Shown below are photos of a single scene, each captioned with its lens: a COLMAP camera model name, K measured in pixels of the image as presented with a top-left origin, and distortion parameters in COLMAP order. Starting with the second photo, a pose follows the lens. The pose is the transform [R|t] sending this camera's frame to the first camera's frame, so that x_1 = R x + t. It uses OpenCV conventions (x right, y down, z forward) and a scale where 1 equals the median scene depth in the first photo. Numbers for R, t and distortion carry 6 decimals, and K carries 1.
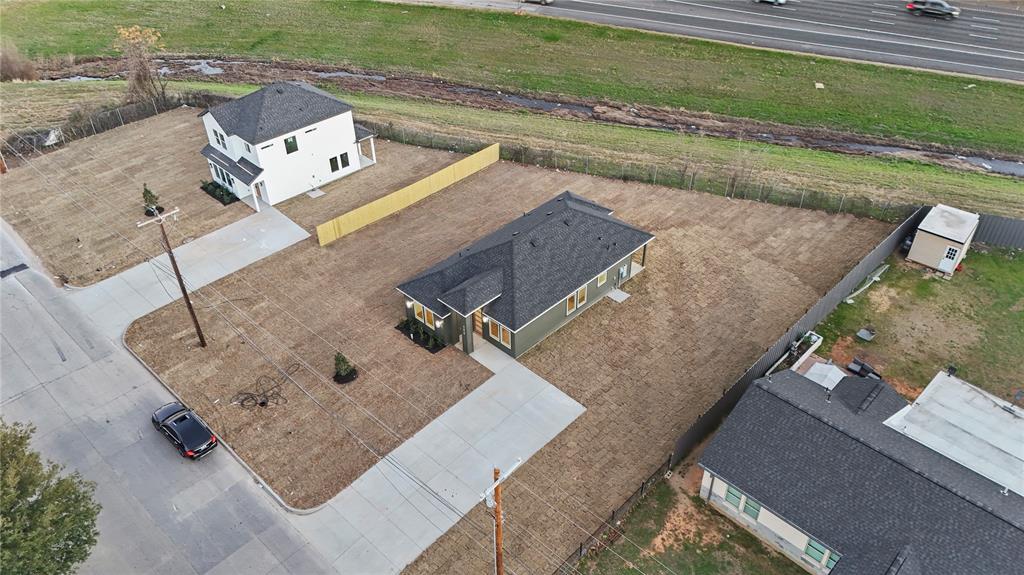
lens RADIAL K [[756.4, 0, 515.0], [0, 756.4, 282.4], [0, 0, 1]] dist [0.067158, -0.059828]
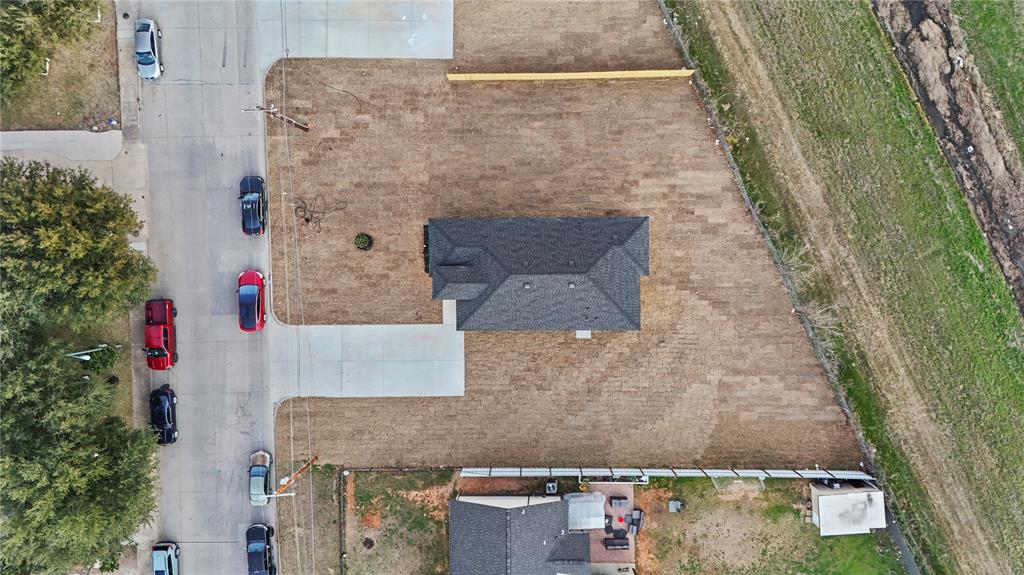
lens RADIAL K [[756.4, 0, 515.0], [0, 756.4, 282.4], [0, 0, 1]] dist [0.067158, -0.059828]
pose [[0.700596, 0.713460, 0.011809, -0.003839], [-0.419655, 0.398590, 0.815485, -0.851808], [0.577109, -0.576281, 0.578658, 0.286056]]
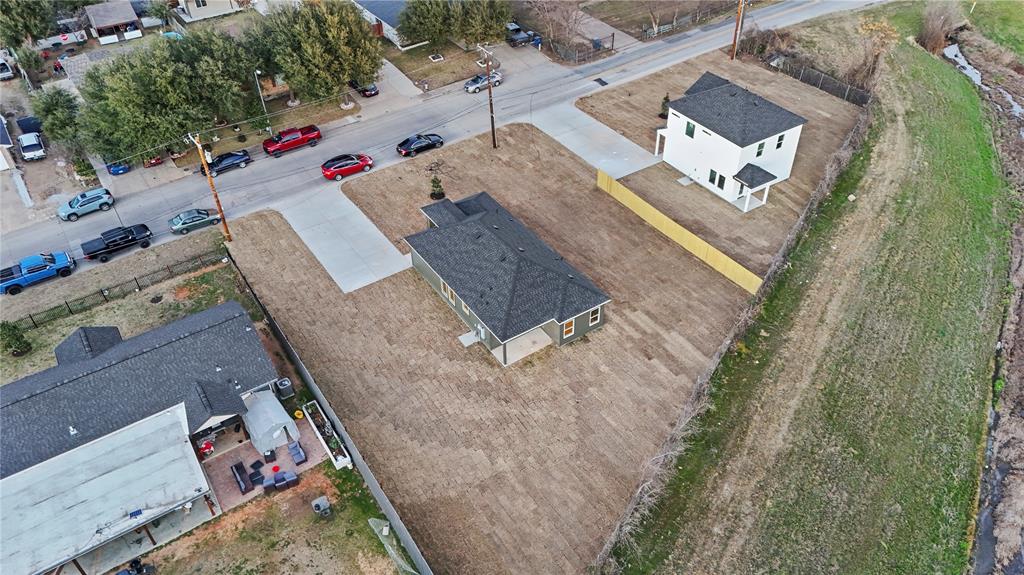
lens RADIAL K [[756.4, 0, 515.0], [0, 756.4, 282.4], [0, 0, 1]] dist [0.067158, -0.059828]
pose [[-0.212948, 0.636281, -0.741485, 0.780318], [-0.573421, 0.533068, 0.622116, -0.652449], [0.791102, 0.557661, 0.251341, 0.694094]]
